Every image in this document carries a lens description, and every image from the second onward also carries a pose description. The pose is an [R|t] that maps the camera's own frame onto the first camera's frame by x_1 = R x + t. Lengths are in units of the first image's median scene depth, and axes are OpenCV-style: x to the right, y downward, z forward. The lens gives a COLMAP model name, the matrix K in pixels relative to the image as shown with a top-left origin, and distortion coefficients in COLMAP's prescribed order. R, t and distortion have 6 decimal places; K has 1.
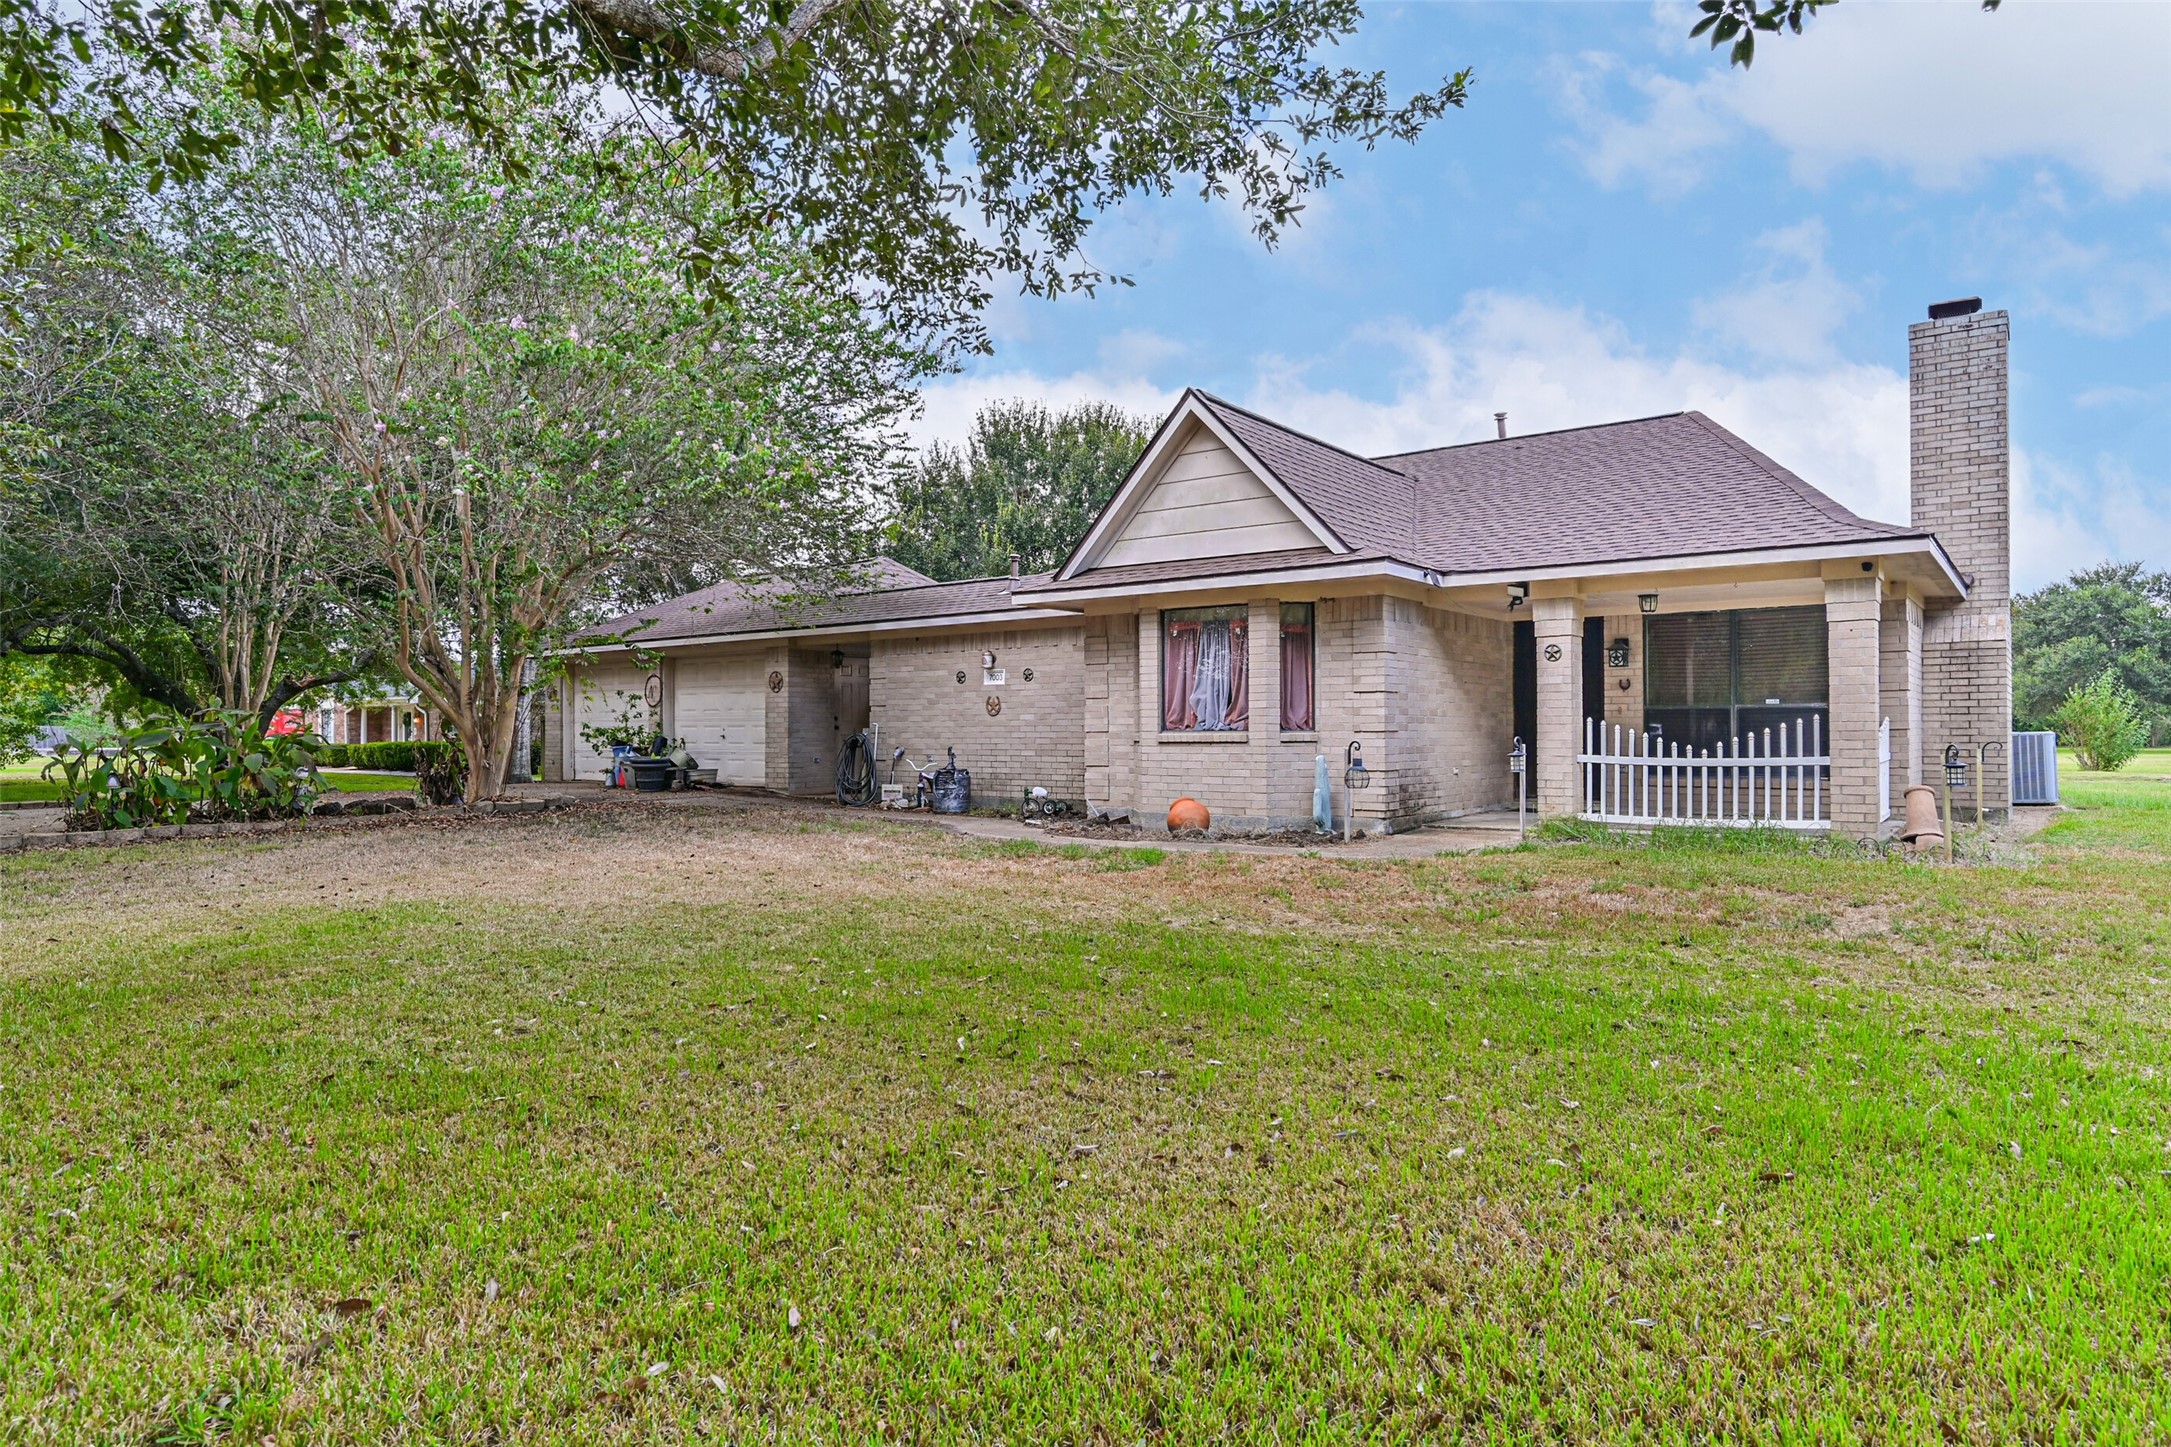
lens RADIAL K [[1248.0, 0, 1087.3], [0, 1248.0, 718.2], [0, 0, 1]] dist [-0.003459, -0.000606]
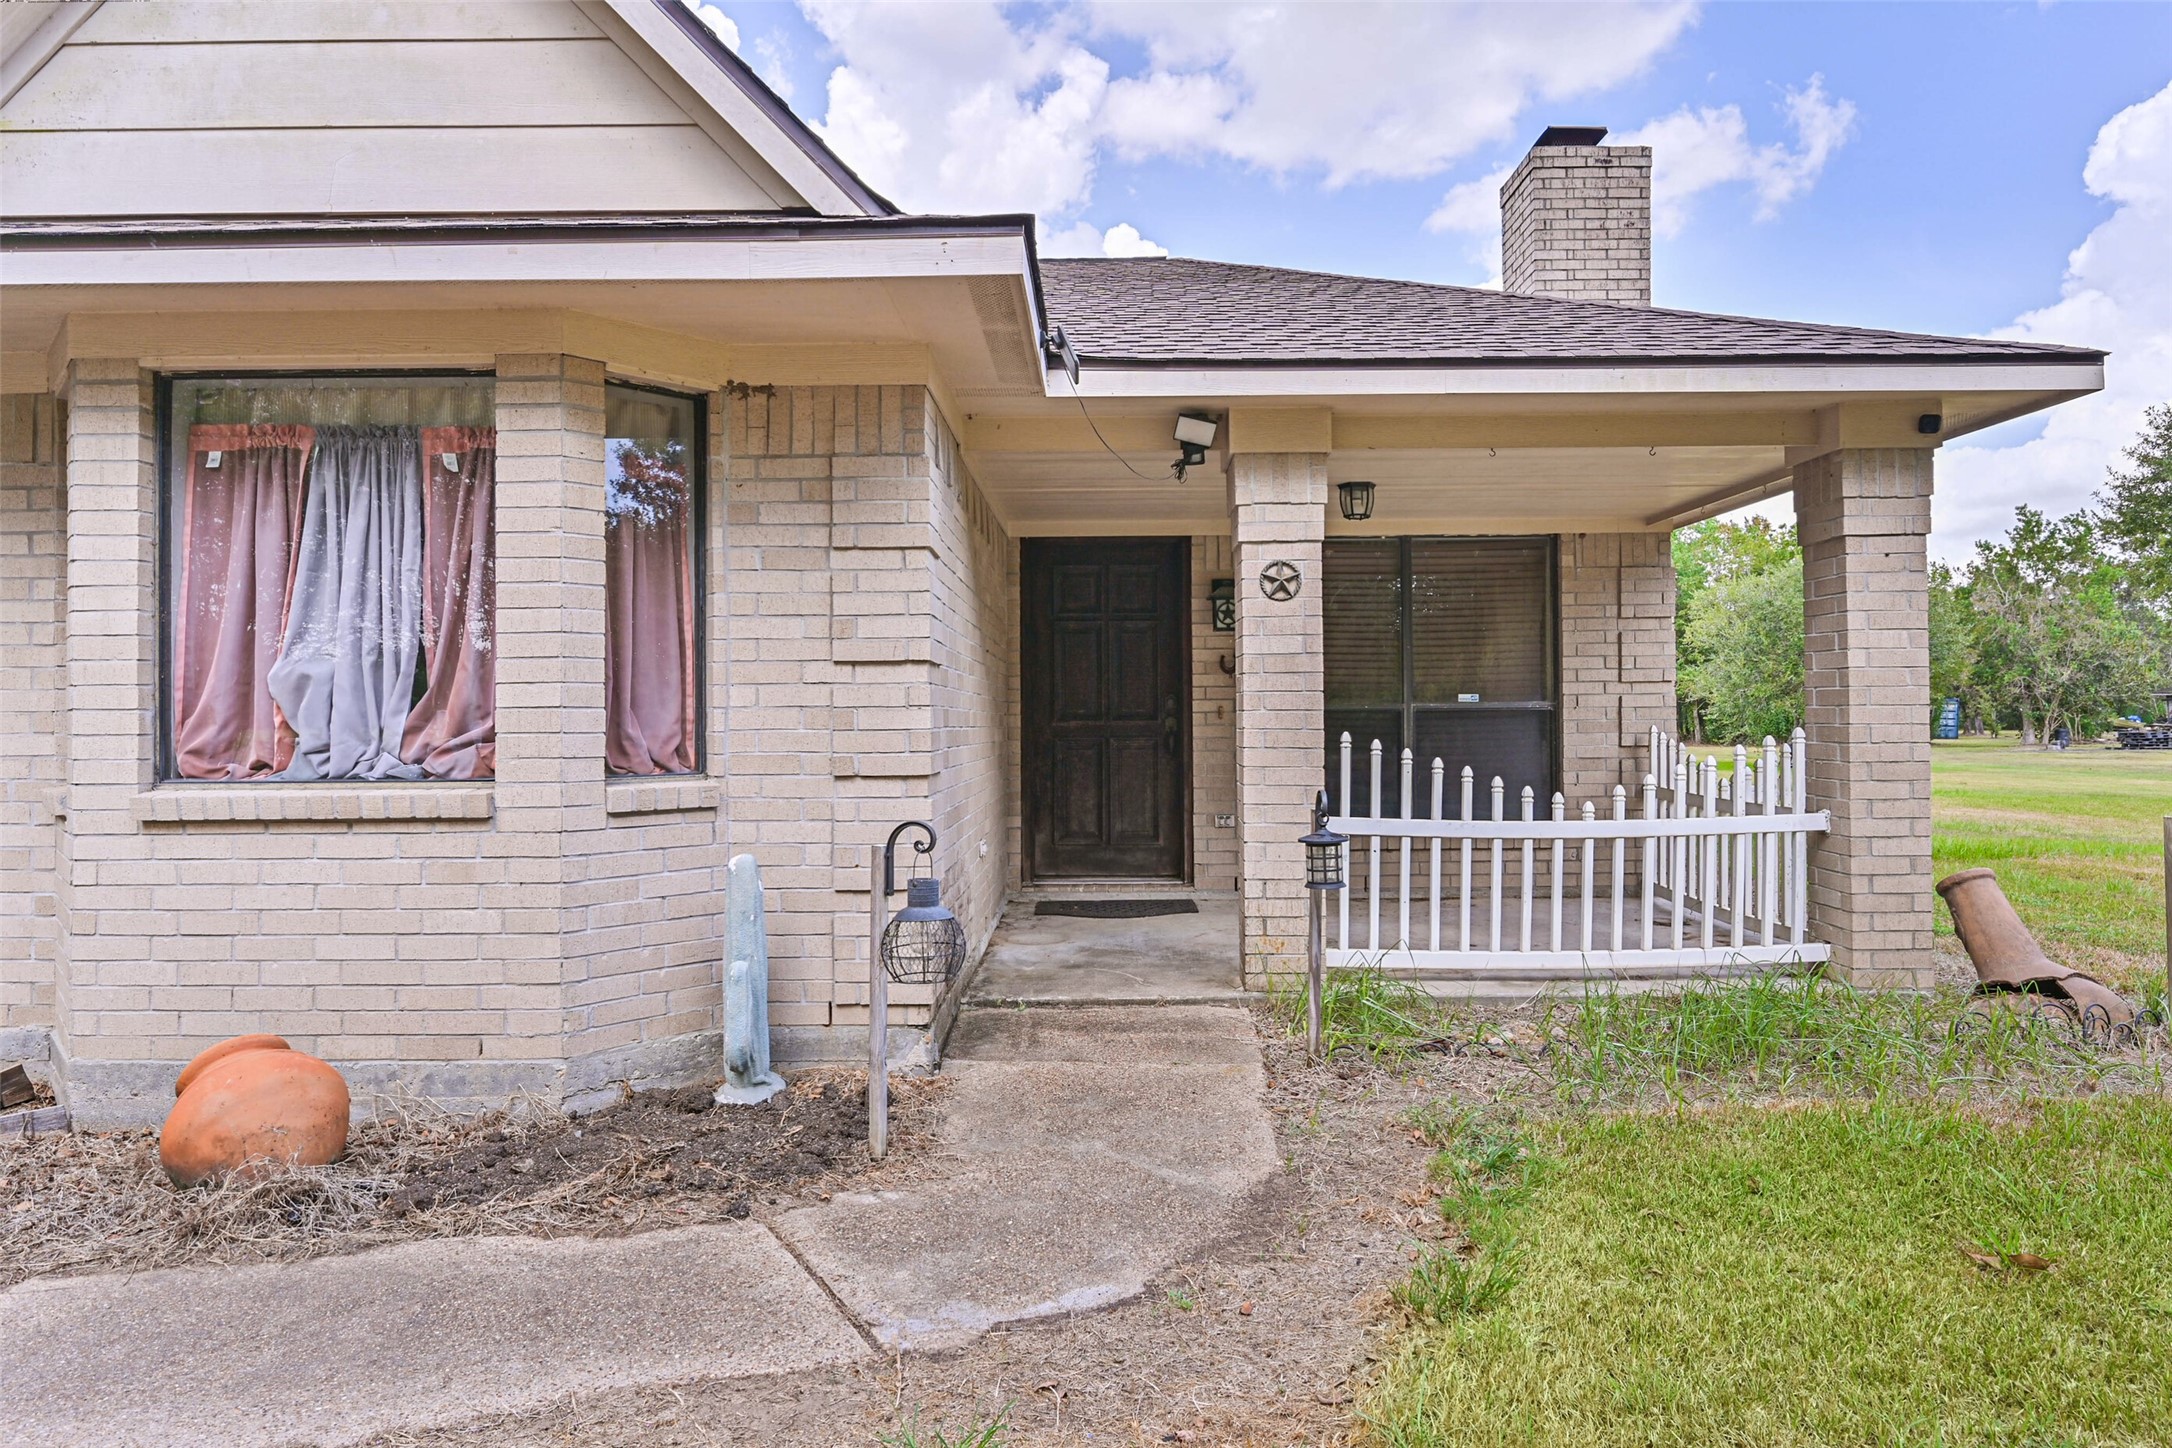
lens RADIAL K [[1248.6, 0, 1093.4], [0, 1248.6, 705.3], [0, 0, 1]] dist [-0.003459, -0.000606]
pose [[0.795623, 0.003533, 0.605782, 0.058713], [-0.002670, 0.999994, -0.002325, -0.008010], [-0.605786, 0.000233, 0.795628, 0.645075]]
